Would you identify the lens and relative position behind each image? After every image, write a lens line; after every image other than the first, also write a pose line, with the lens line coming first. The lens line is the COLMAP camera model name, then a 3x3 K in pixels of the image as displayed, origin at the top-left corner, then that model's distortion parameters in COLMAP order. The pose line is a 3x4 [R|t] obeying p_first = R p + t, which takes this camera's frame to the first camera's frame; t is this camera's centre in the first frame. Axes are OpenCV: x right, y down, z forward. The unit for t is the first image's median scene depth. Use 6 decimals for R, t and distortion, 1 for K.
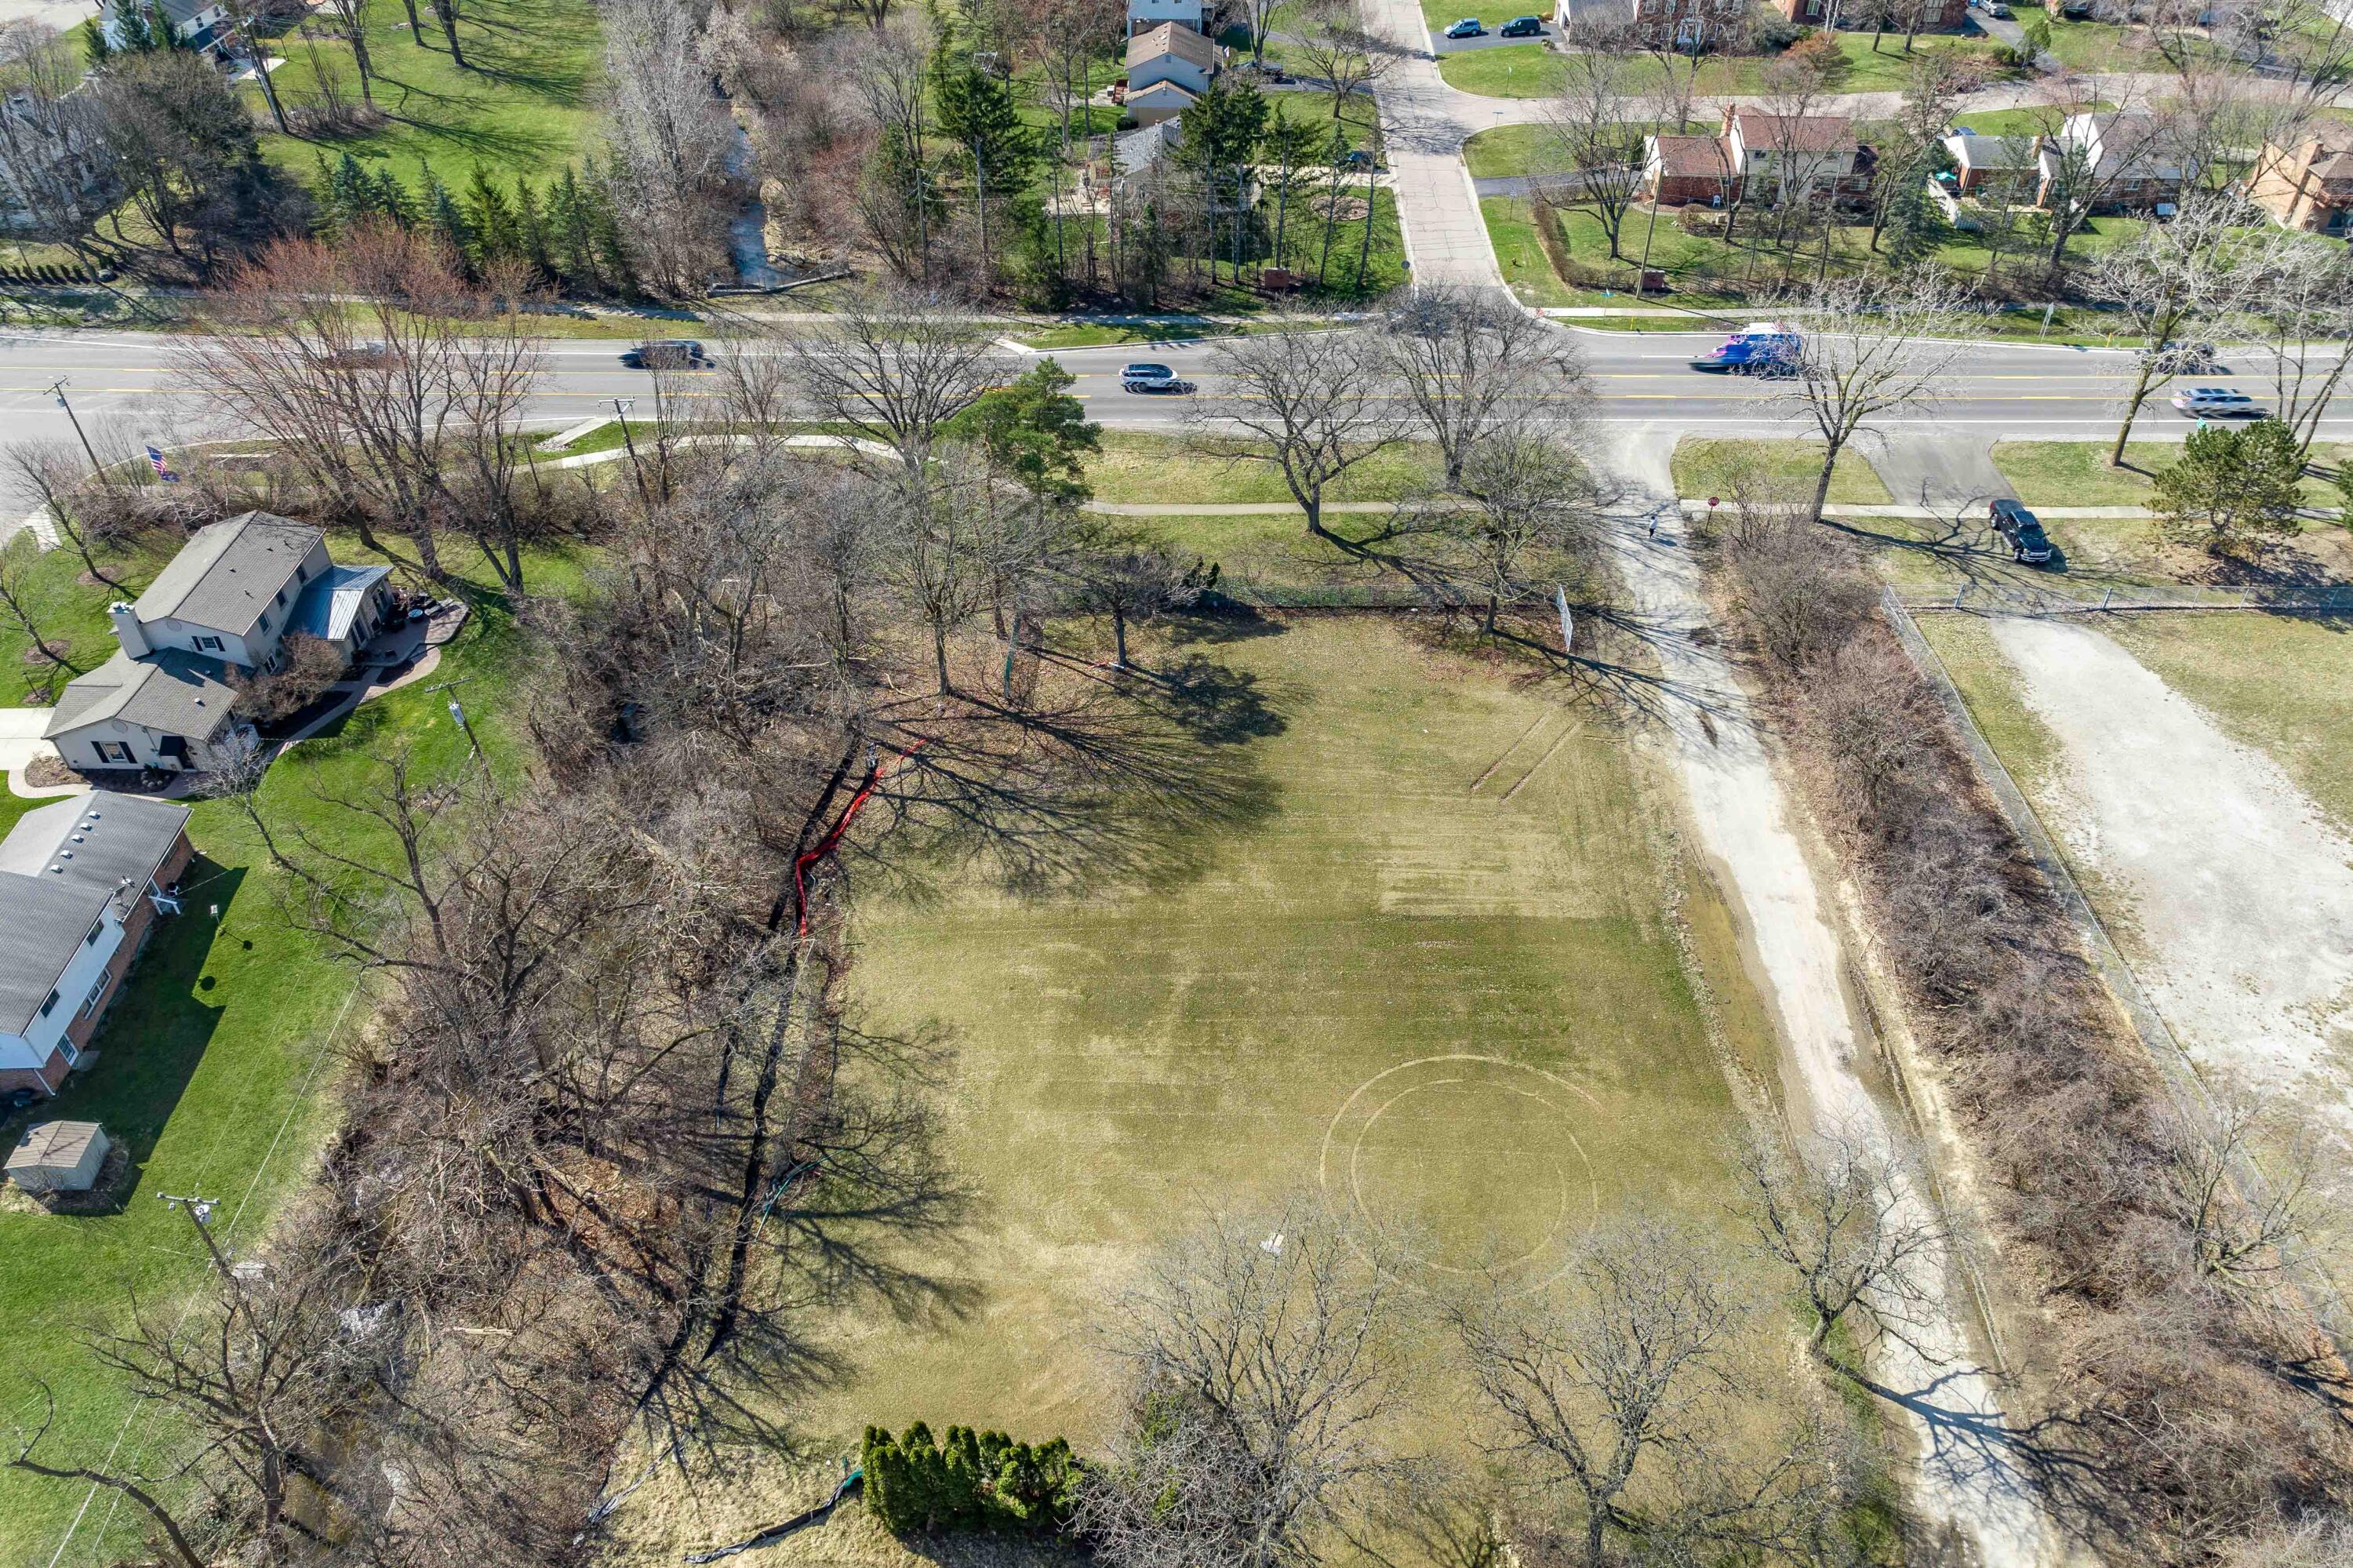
lens RADIAL K [[1644.4, 0, 1167.2], [0, 1644.4, 783.3], [0, 0, 1]] dist [-0.013671, -0.009803]
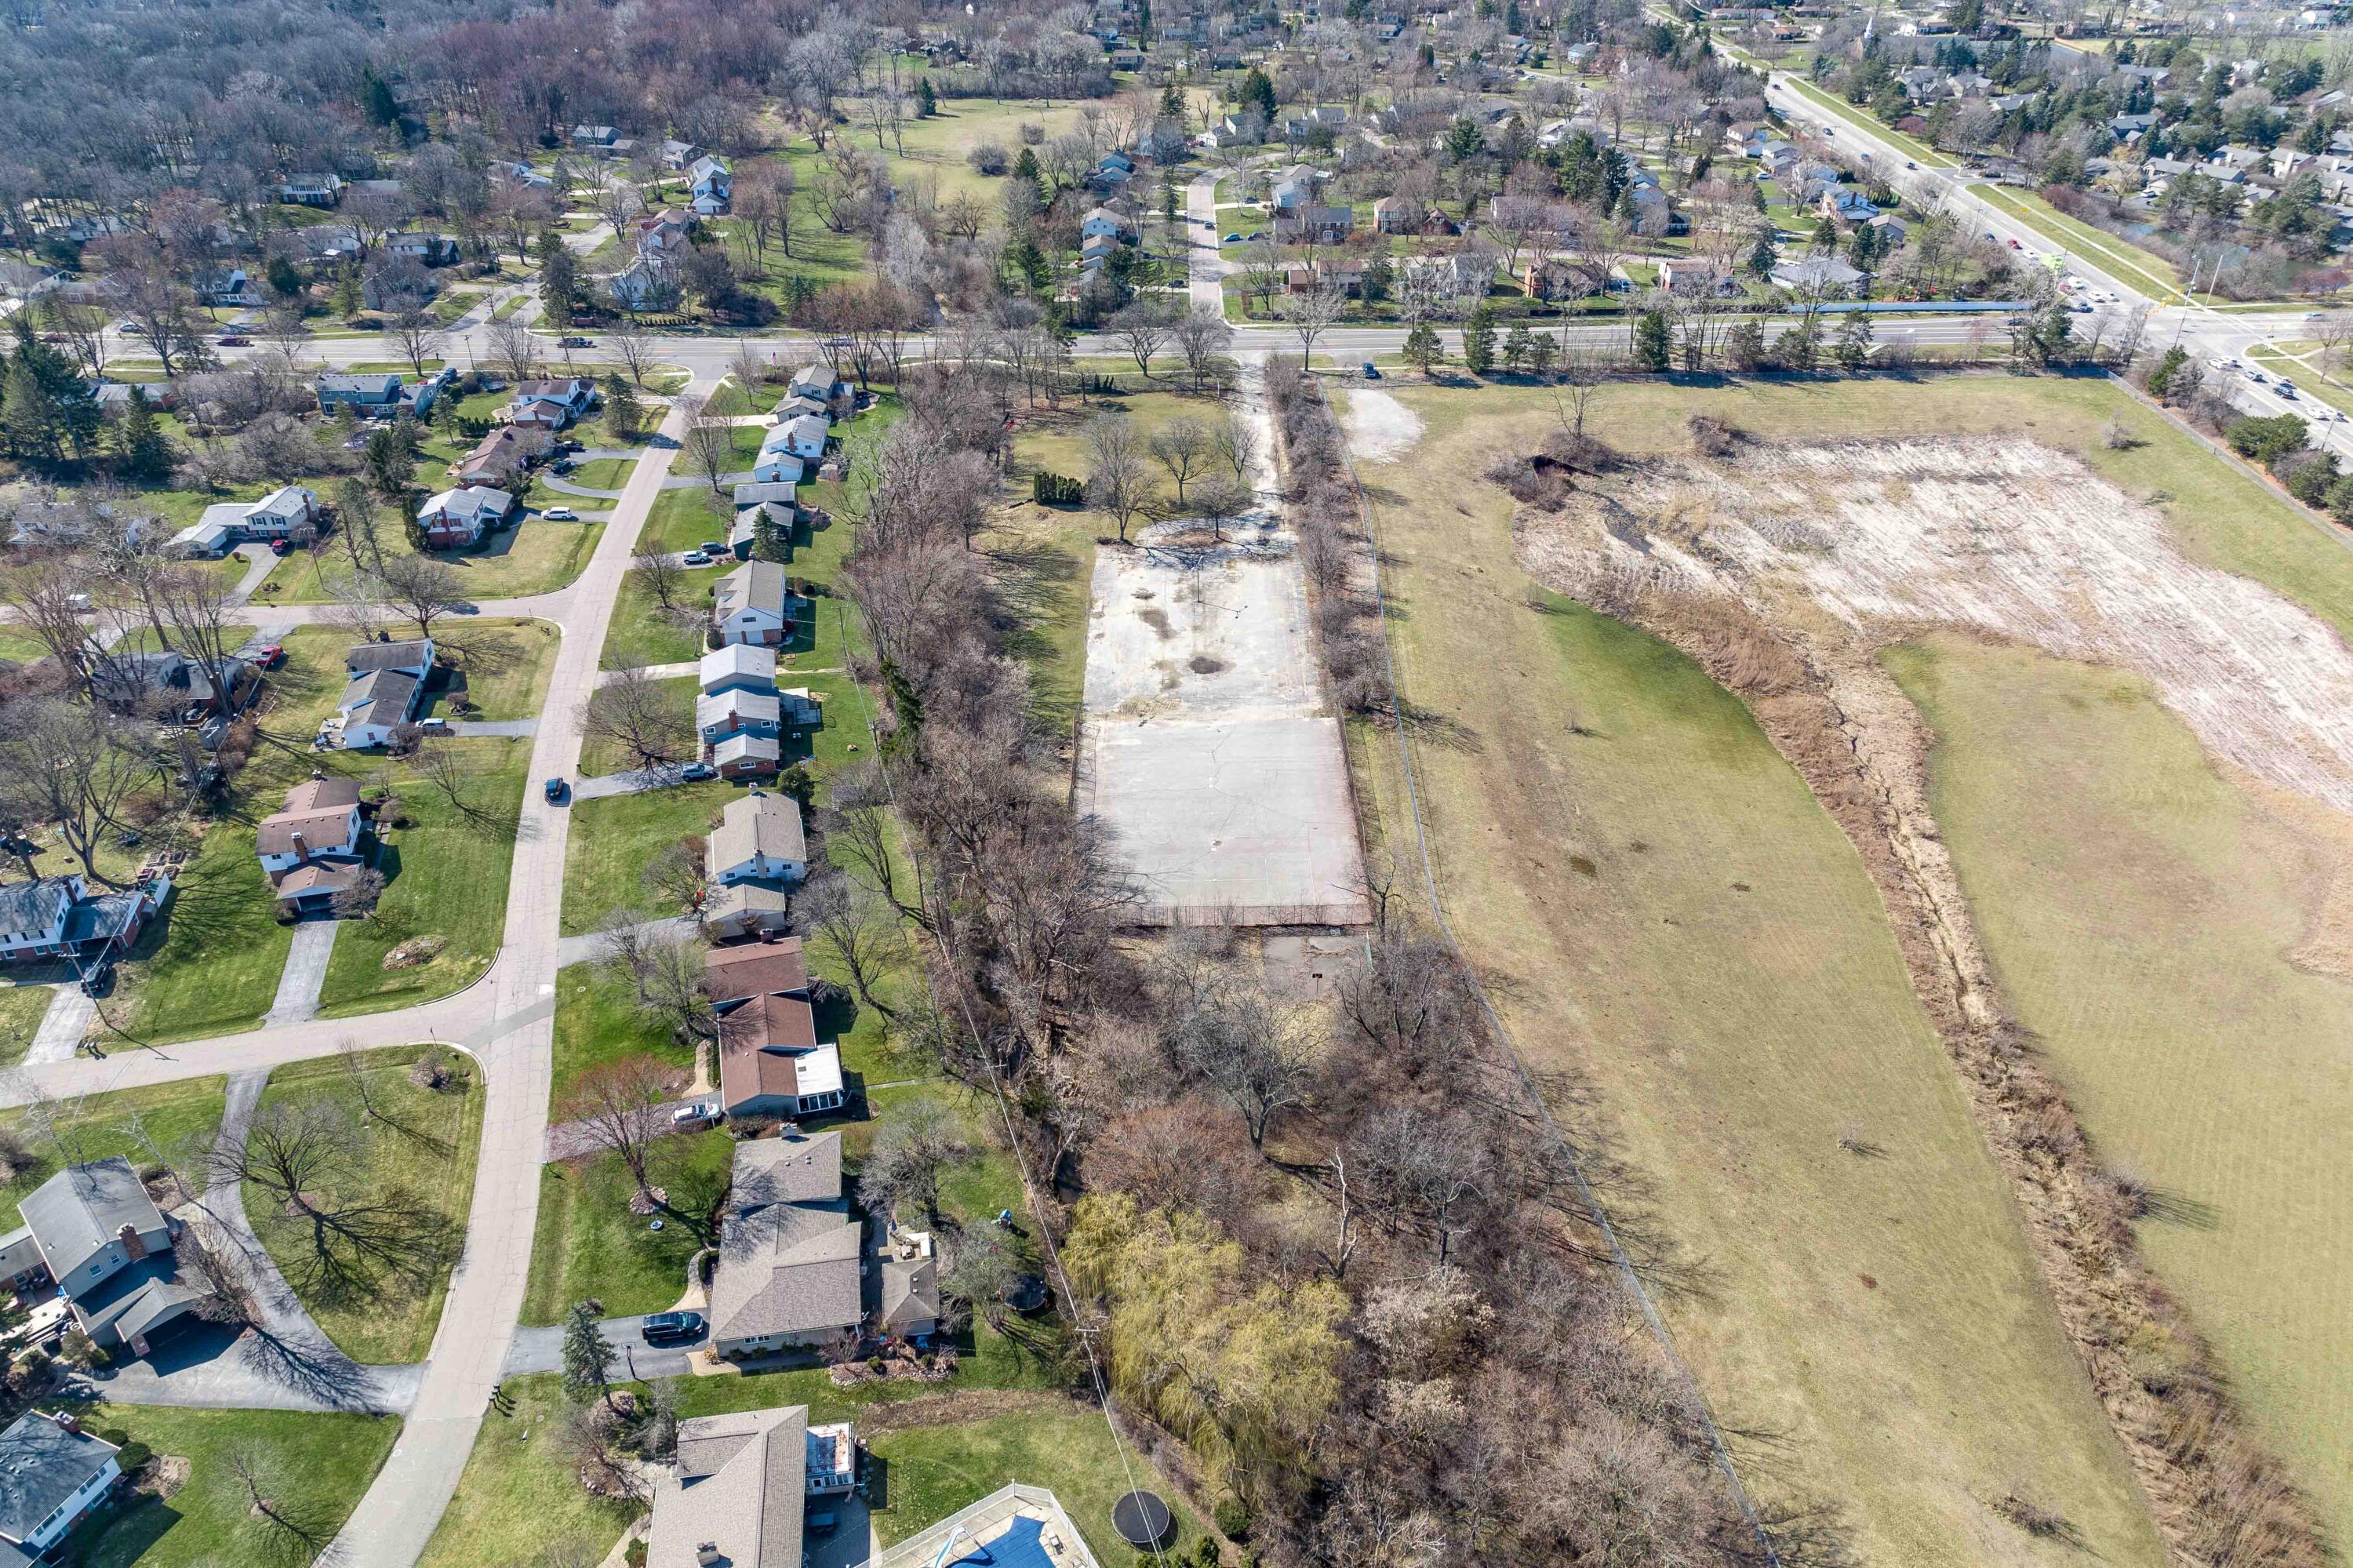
lens RADIAL K [[1639.3, 0, 1169.1], [0, 1639.3, 783.3], [0, 0, 1]] dist [-0.002314, -0.034397]
pose [[0.999538, -0.018488, 0.024135, 0.048966], [0.021745, 0.989552, -0.142526, 1.153534], [-0.021248, 0.142985, 0.989497, -2.149827]]
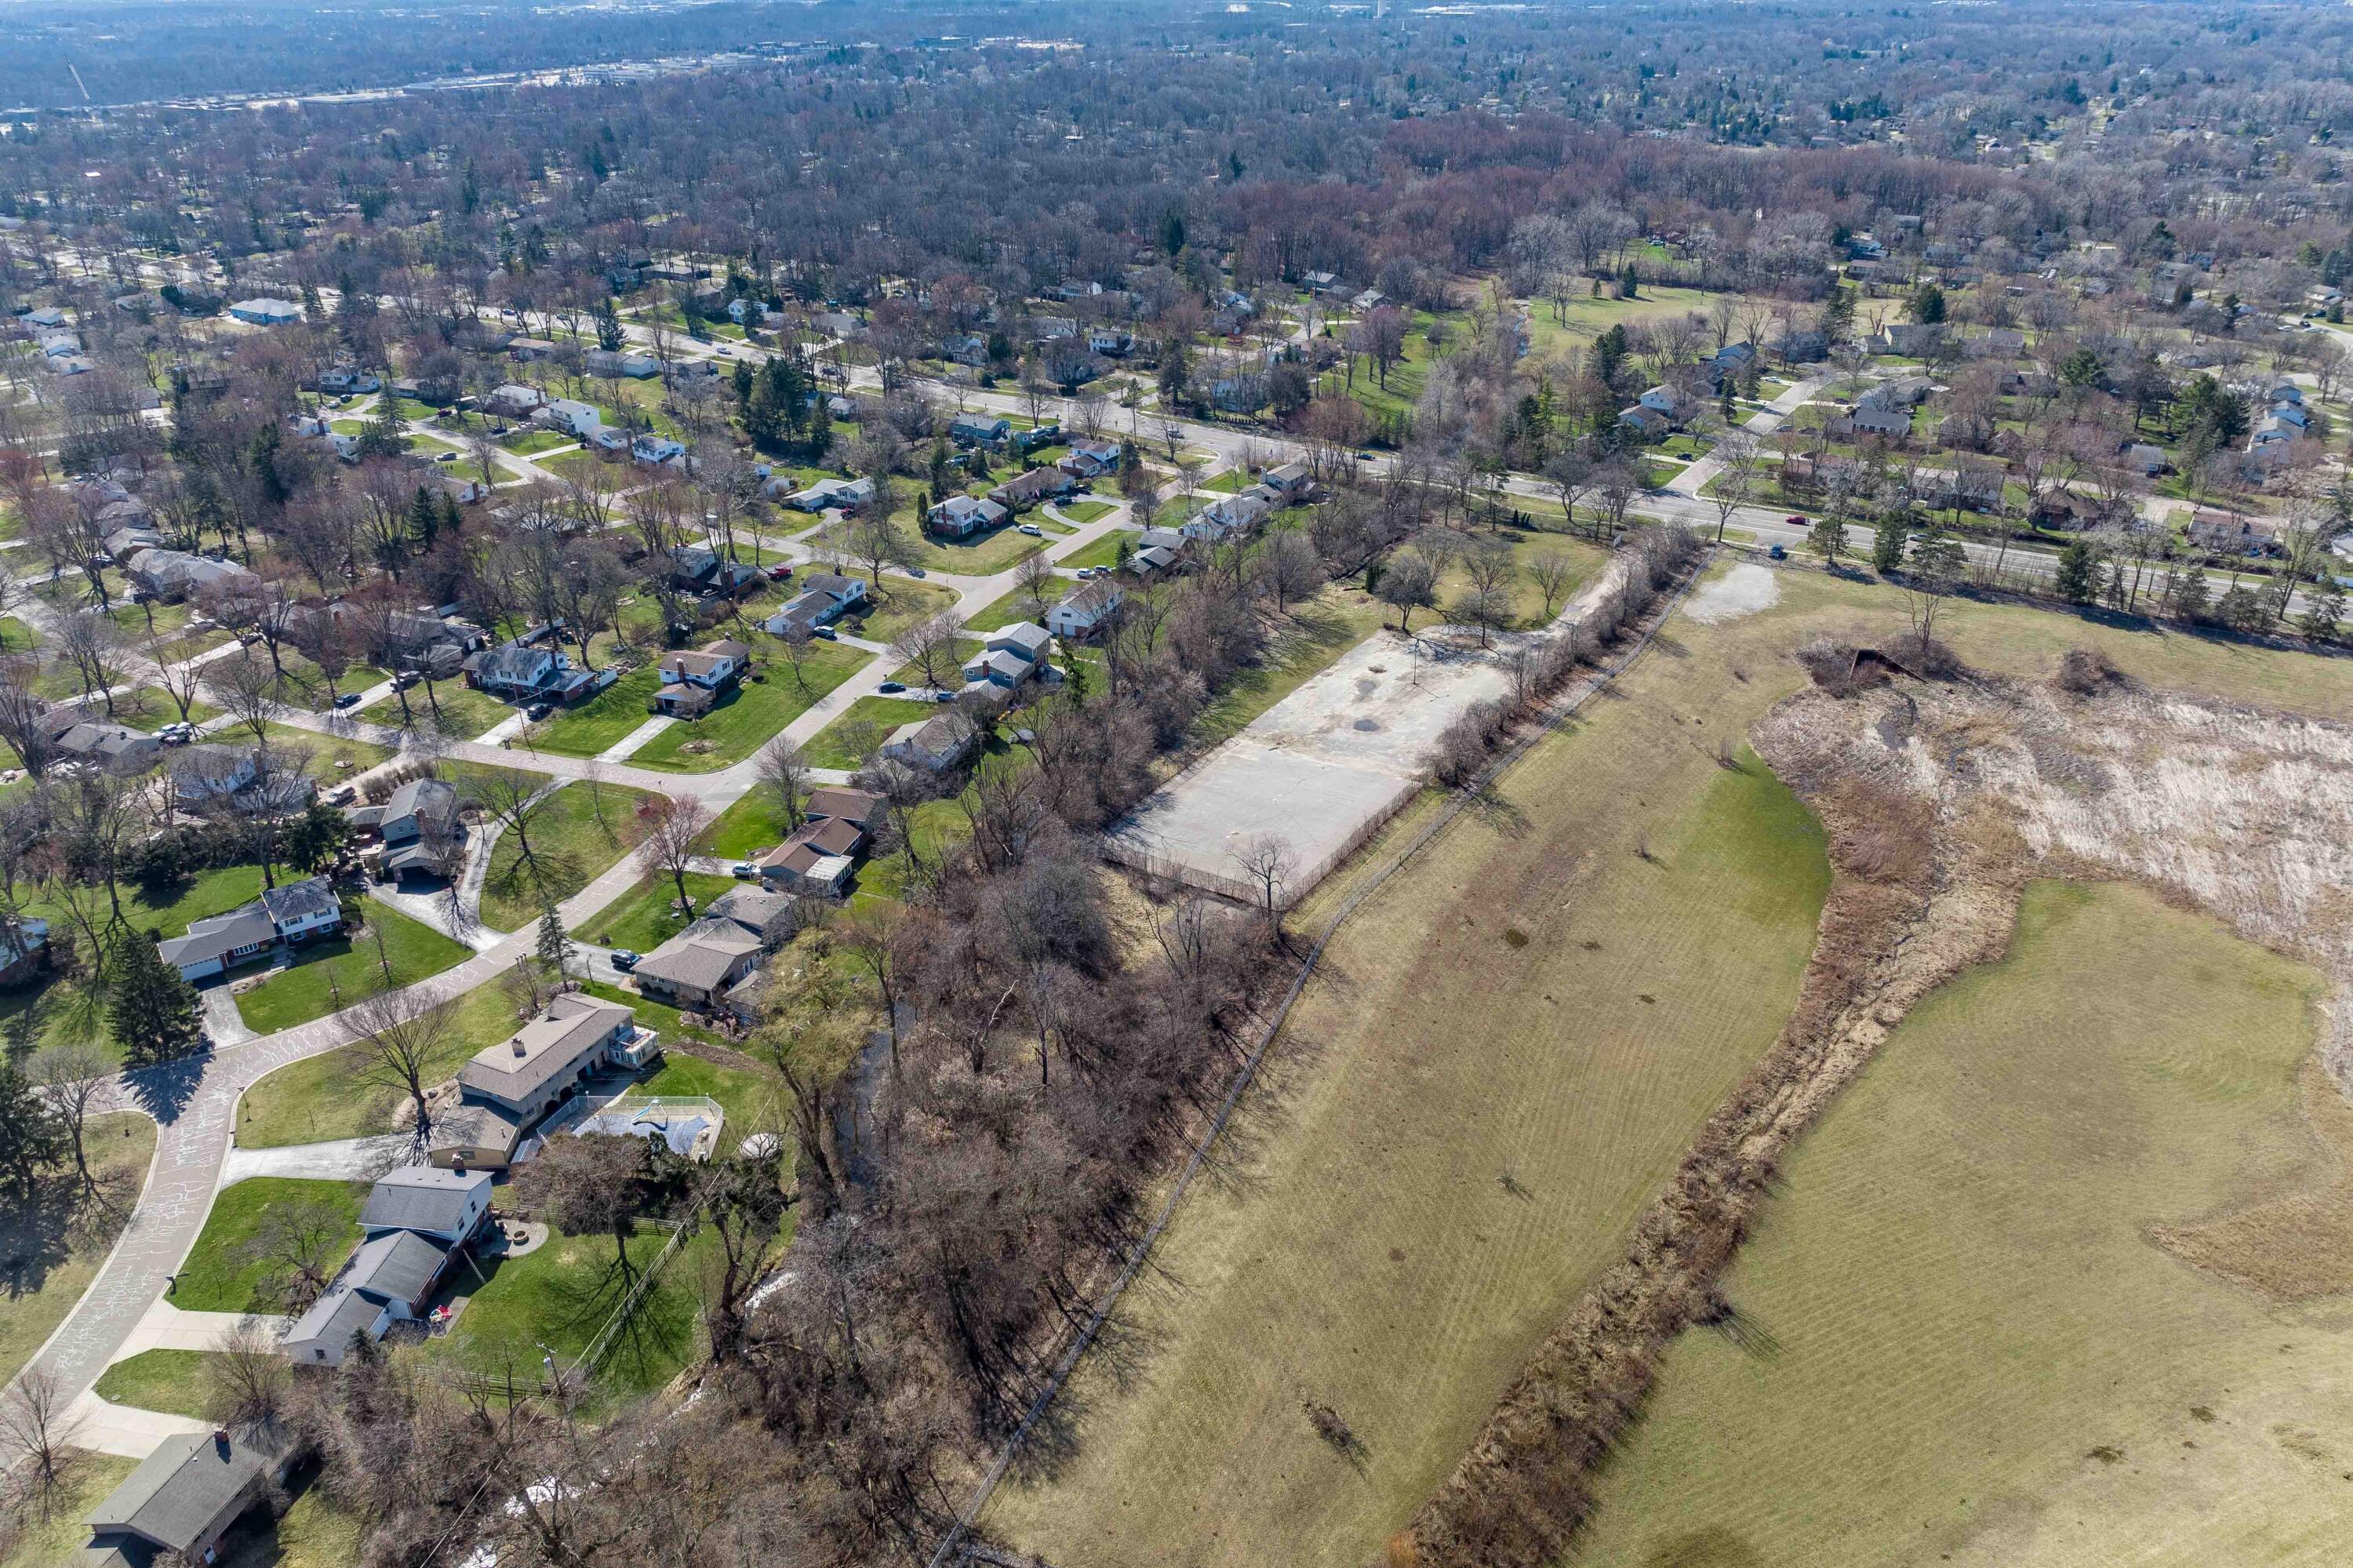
lens RADIAL K [[1644.4, 0, 1167.2], [0, 1644.4, 783.3], [0, 0, 1]] dist [-0.013671, -0.009803]
pose [[0.861674, 0.227750, -0.453484, 1.142488], [-0.331939, 0.928898, -0.164211, 1.304502], [0.383842, 0.292025, 0.876006, -2.355702]]
